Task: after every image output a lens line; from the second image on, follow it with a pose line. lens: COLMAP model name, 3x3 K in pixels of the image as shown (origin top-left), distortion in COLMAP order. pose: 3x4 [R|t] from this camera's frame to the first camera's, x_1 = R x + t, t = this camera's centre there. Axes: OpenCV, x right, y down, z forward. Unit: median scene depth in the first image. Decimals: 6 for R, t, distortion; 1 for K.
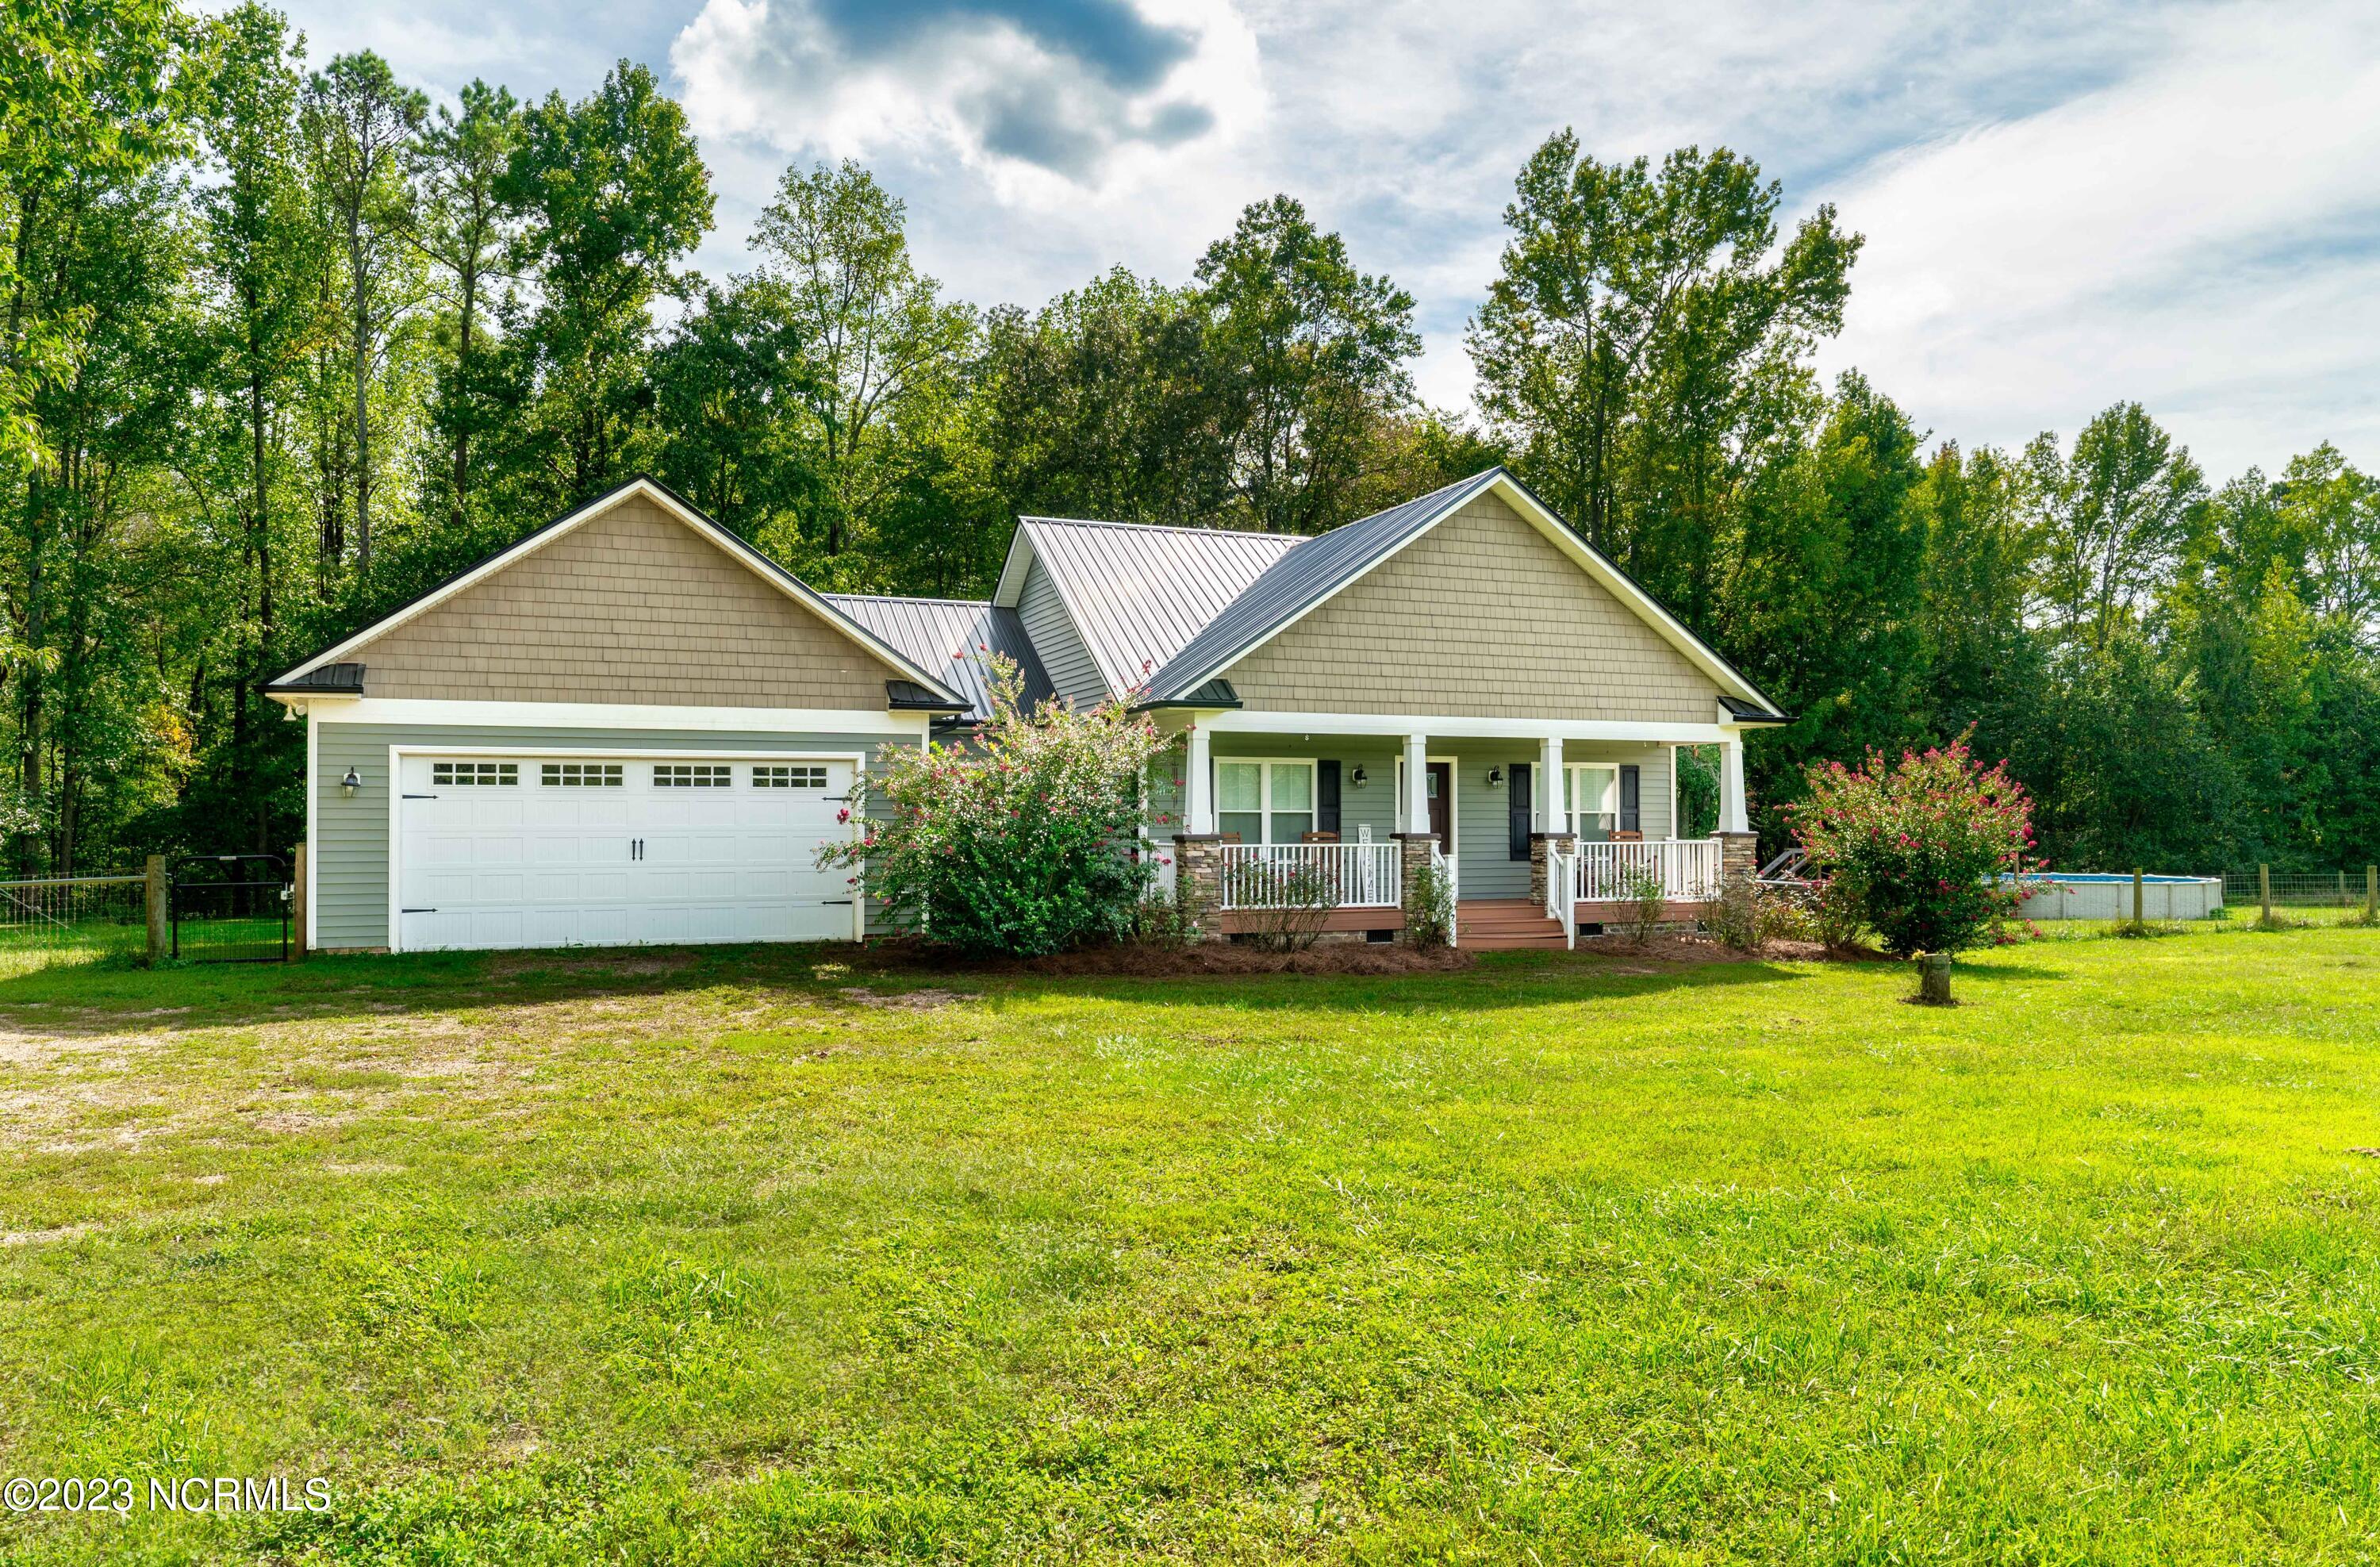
lens RADIAL K [[1613.9, 0, 1190.0], [0, 1613.9, 783.5], [0, 0, 1]] dist [0.001462, 0.000024]
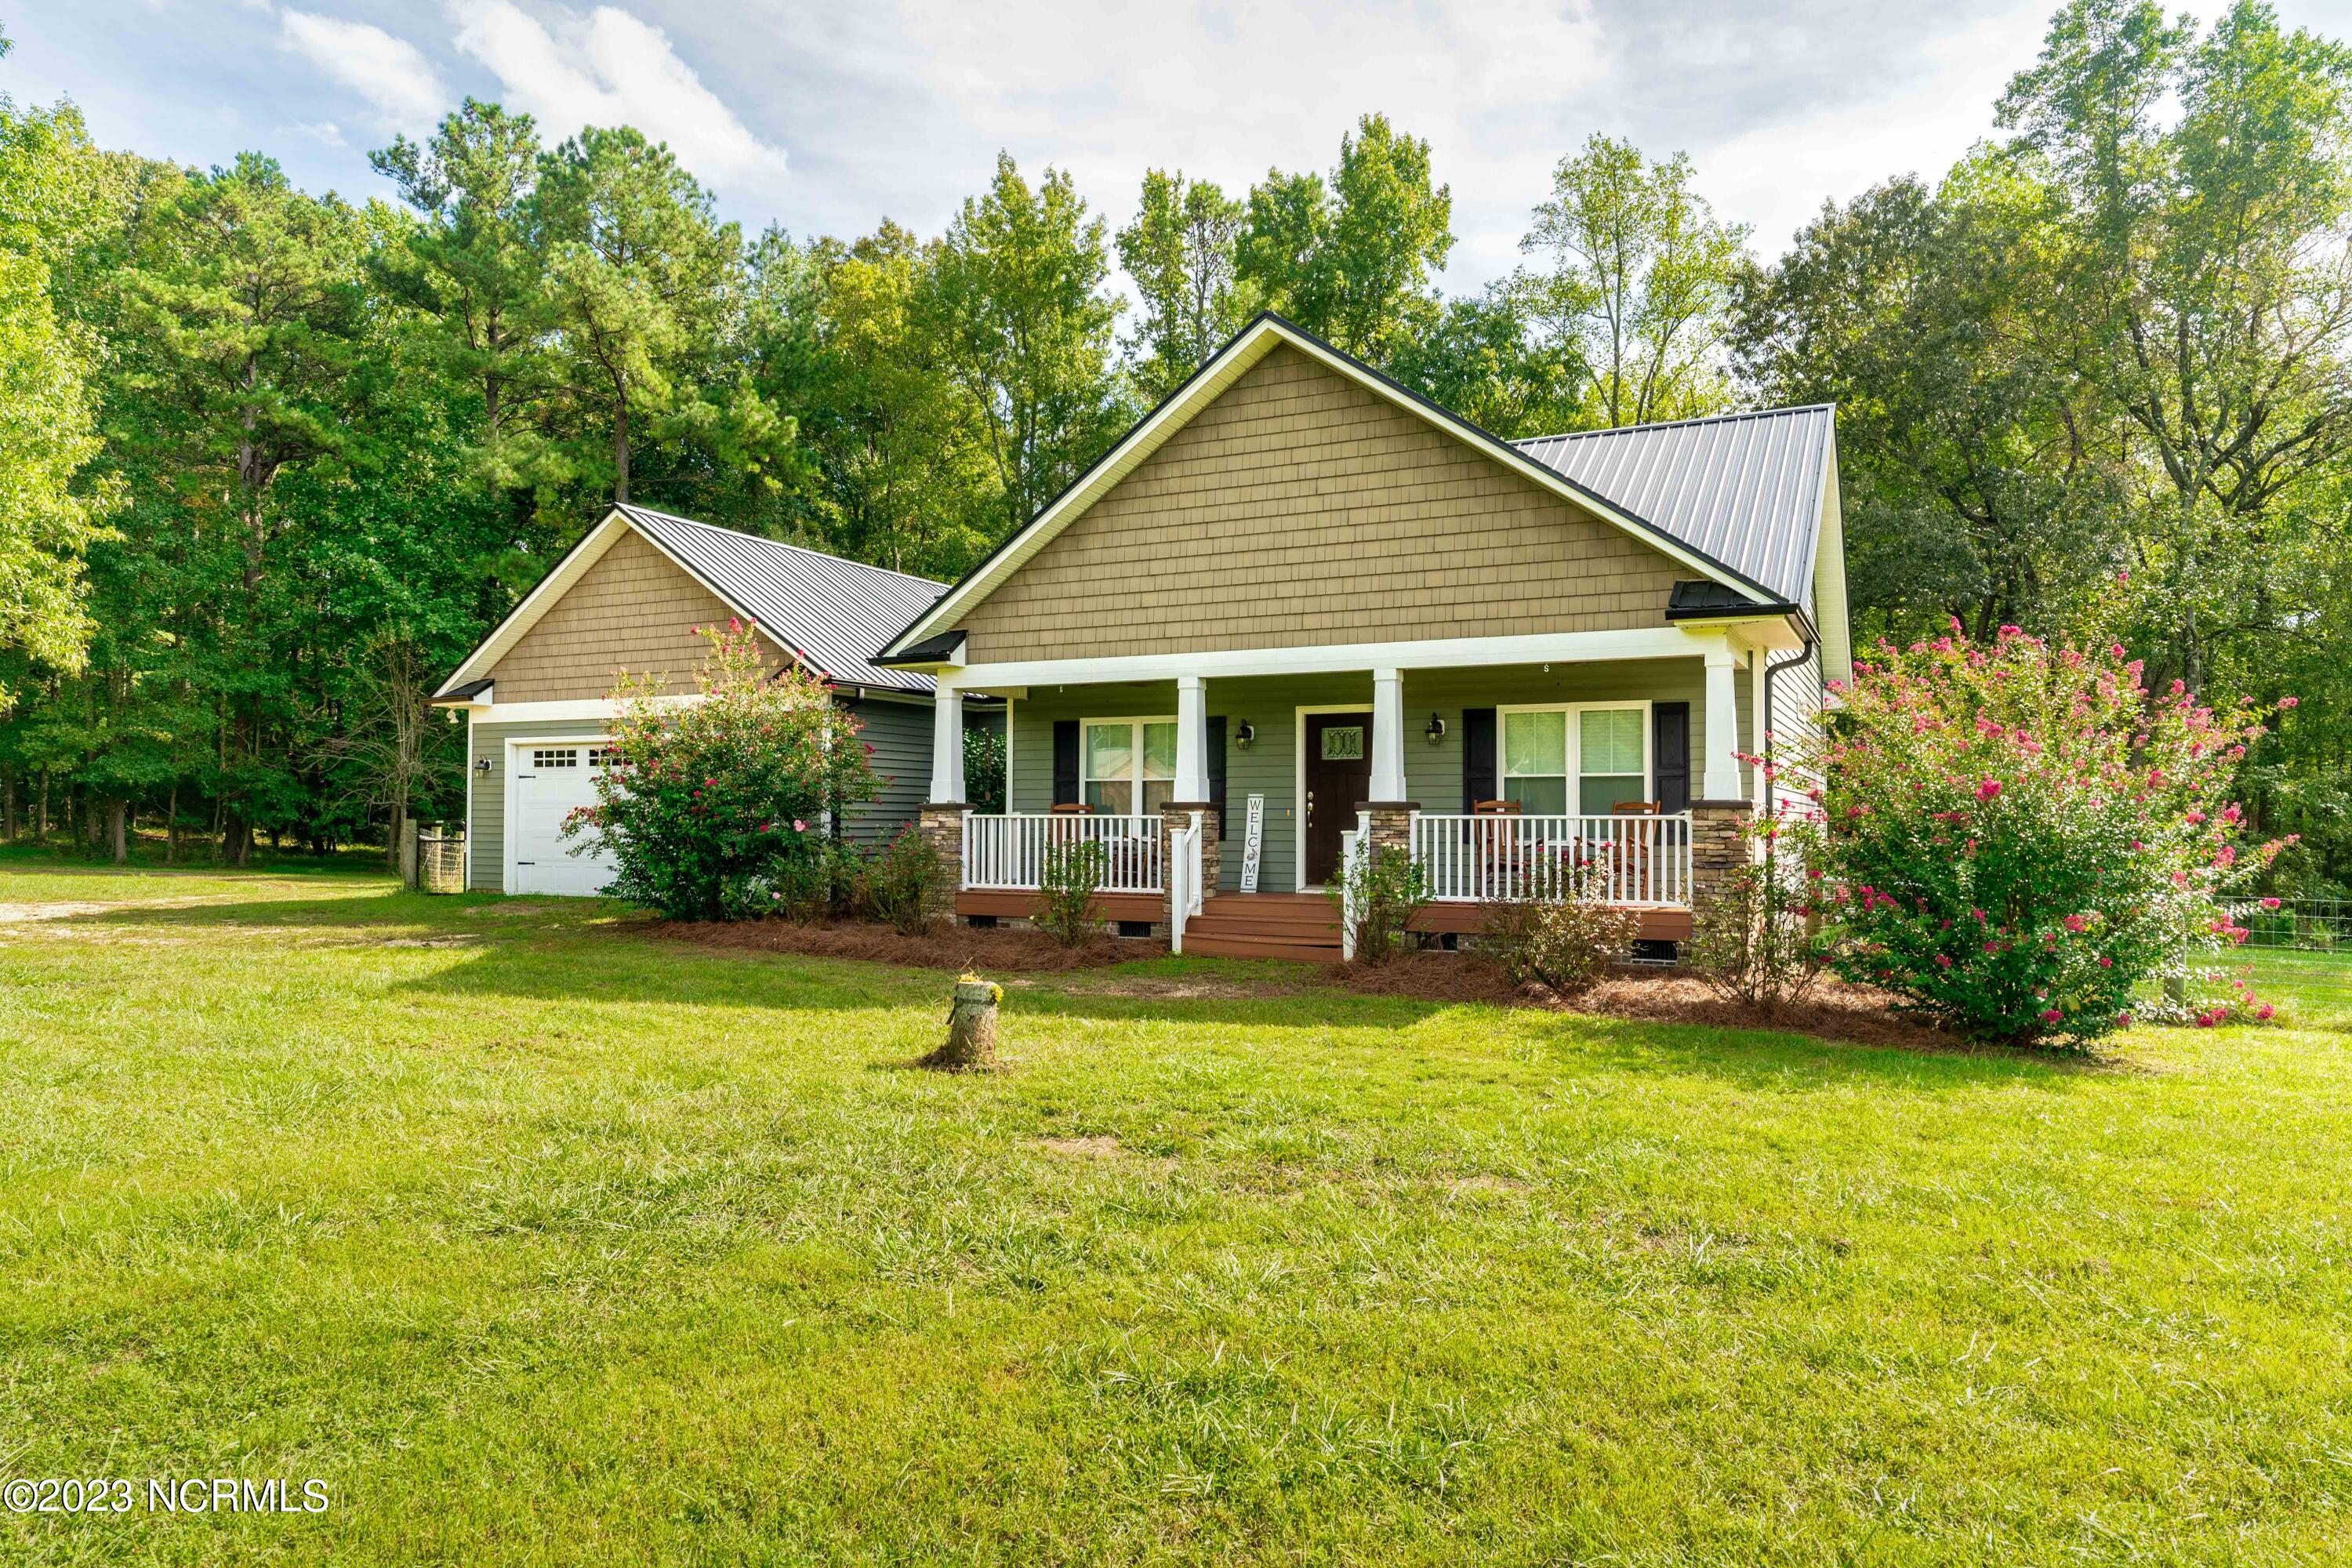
lens RADIAL K [[1476.3, 0, 1176.0], [0, 1476.3, 784.0], [0, 0, 1]] dist [0.001779, 0.002775]
pose [[0.668982, -0.015774, -0.743112, 0.673138], [0.014981, 0.999858, -0.007737, 0.027407], [0.743128, -0.005957, 0.669123, 0.513765]]
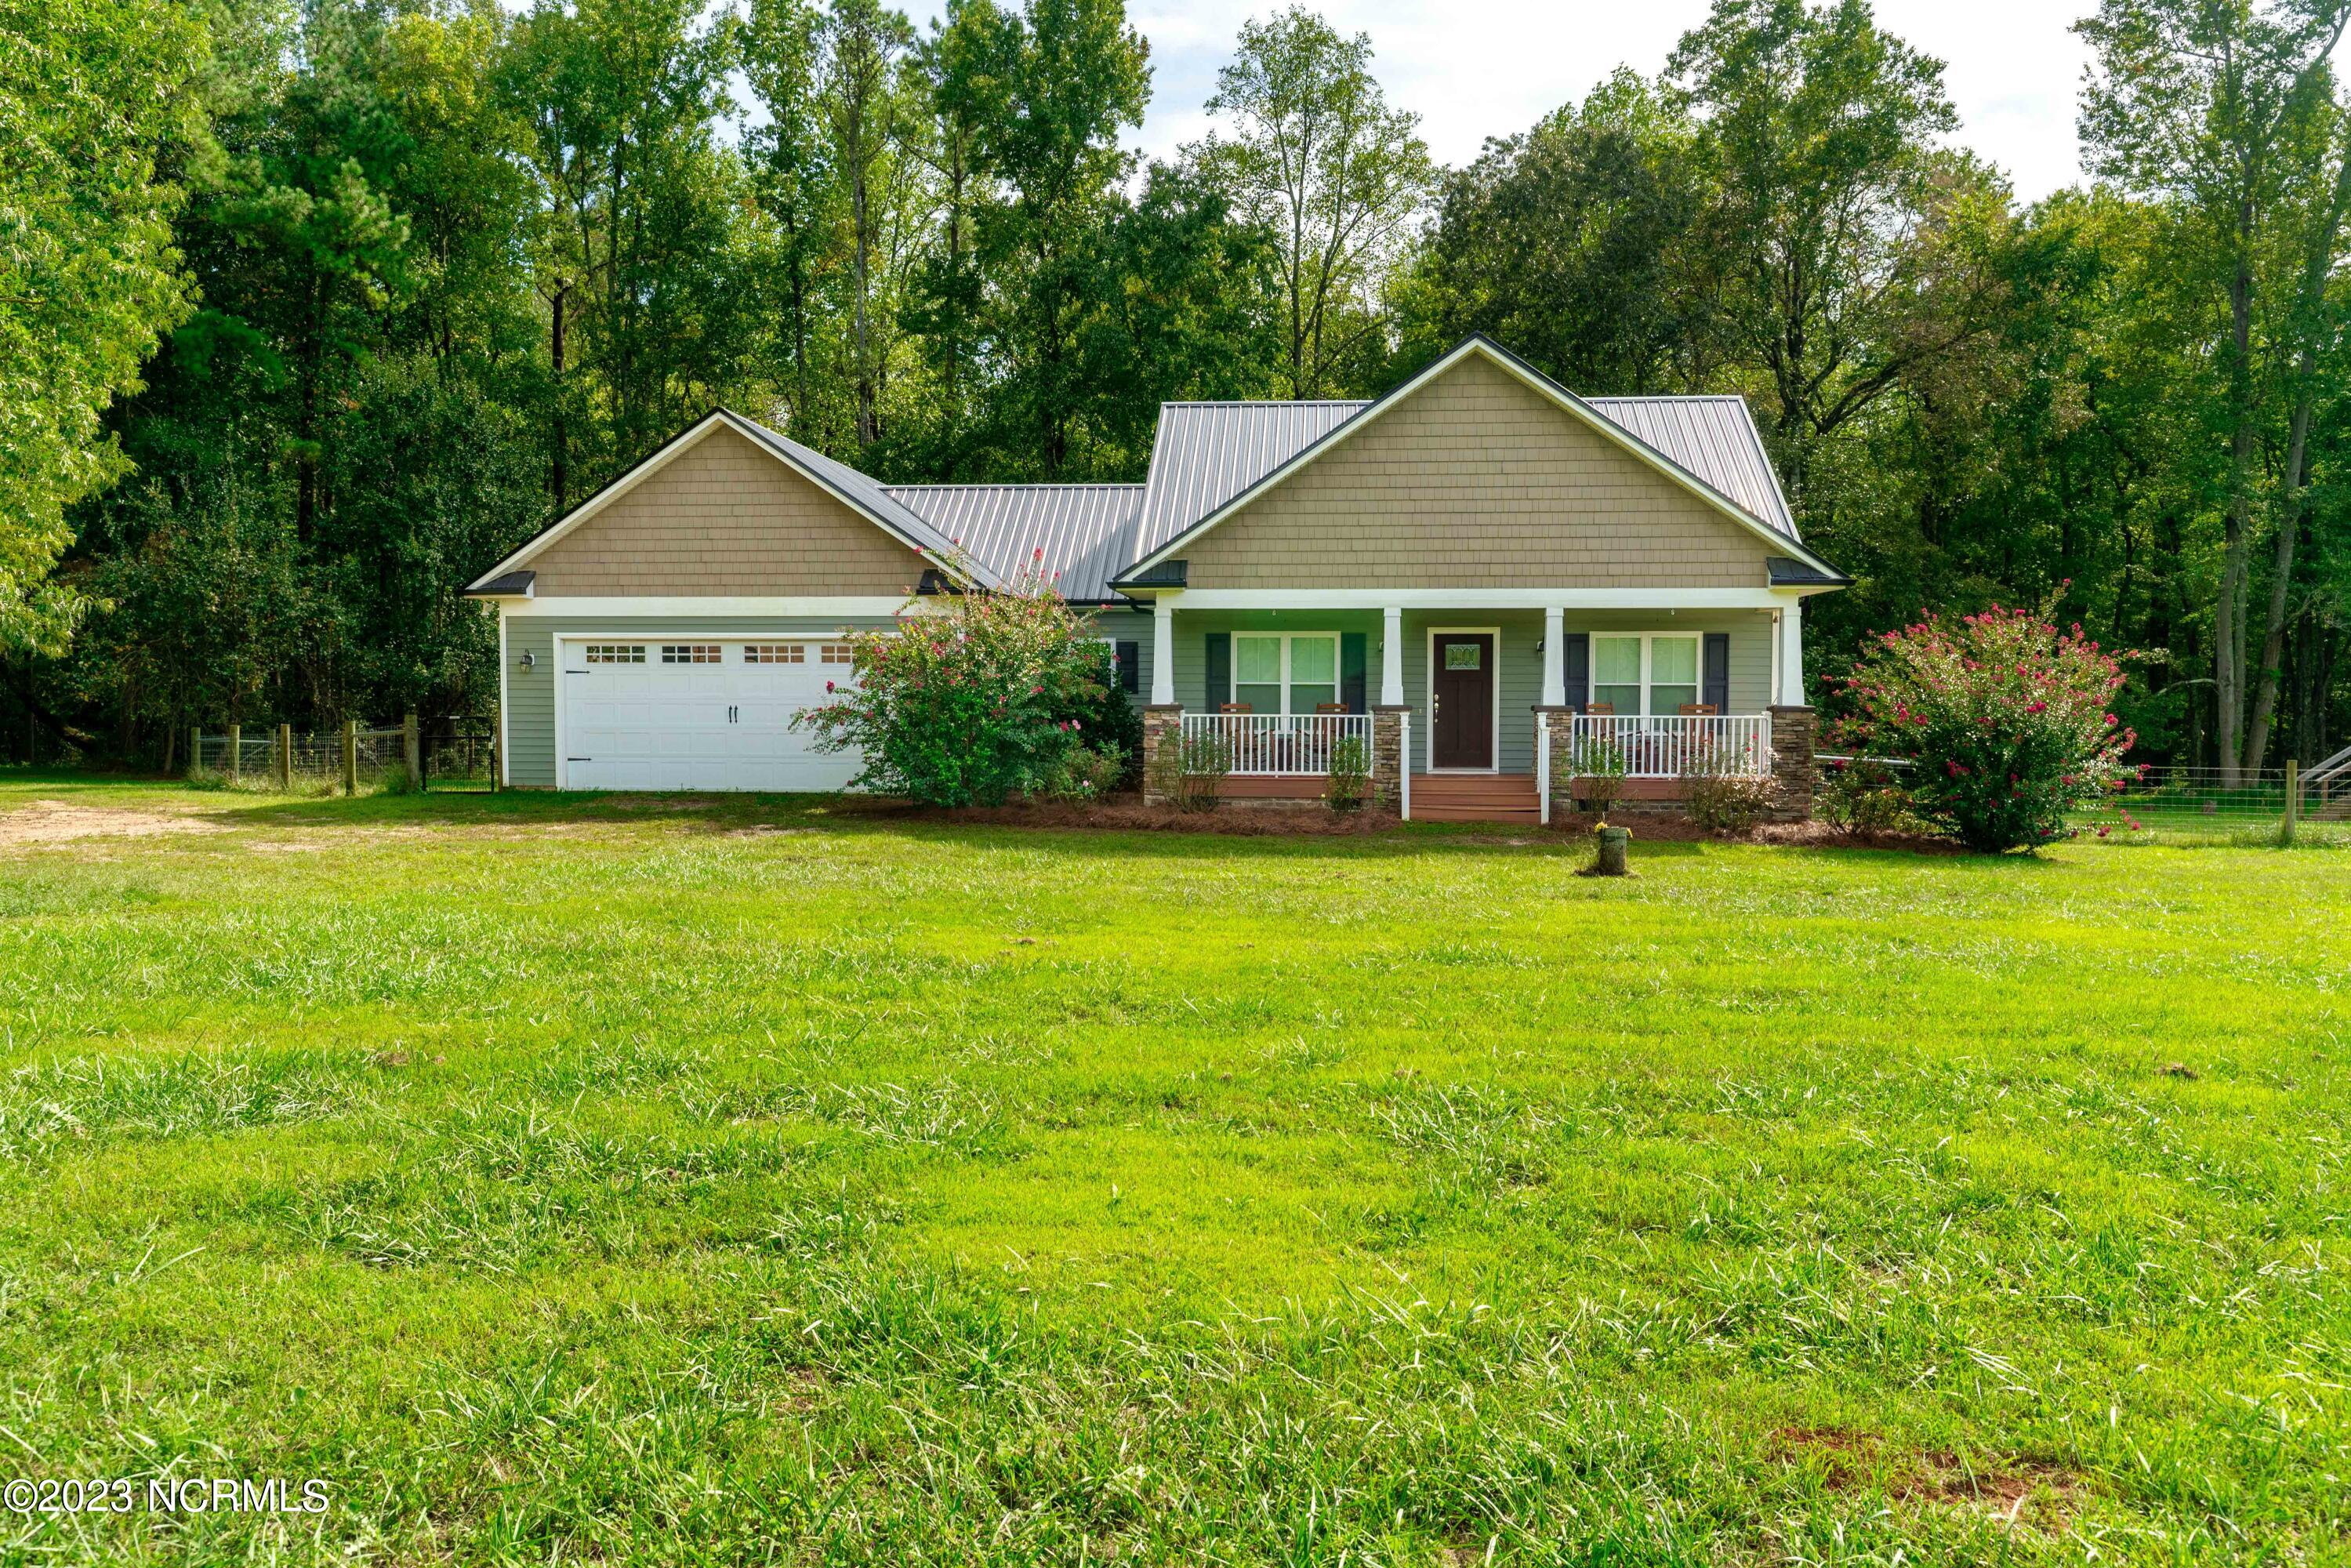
lens RADIAL K [[1811.7, 0, 1175.5], [0, 1811.7, 784.0], [0, 0, 1]] dist [0.001268, -0.005482]
pose [[0.896858, 0.025532, -0.441580, 0.524762], [0.008034, 0.997228, 0.073977, -0.005147], [0.442245, -0.069894, 0.894167, -0.084884]]
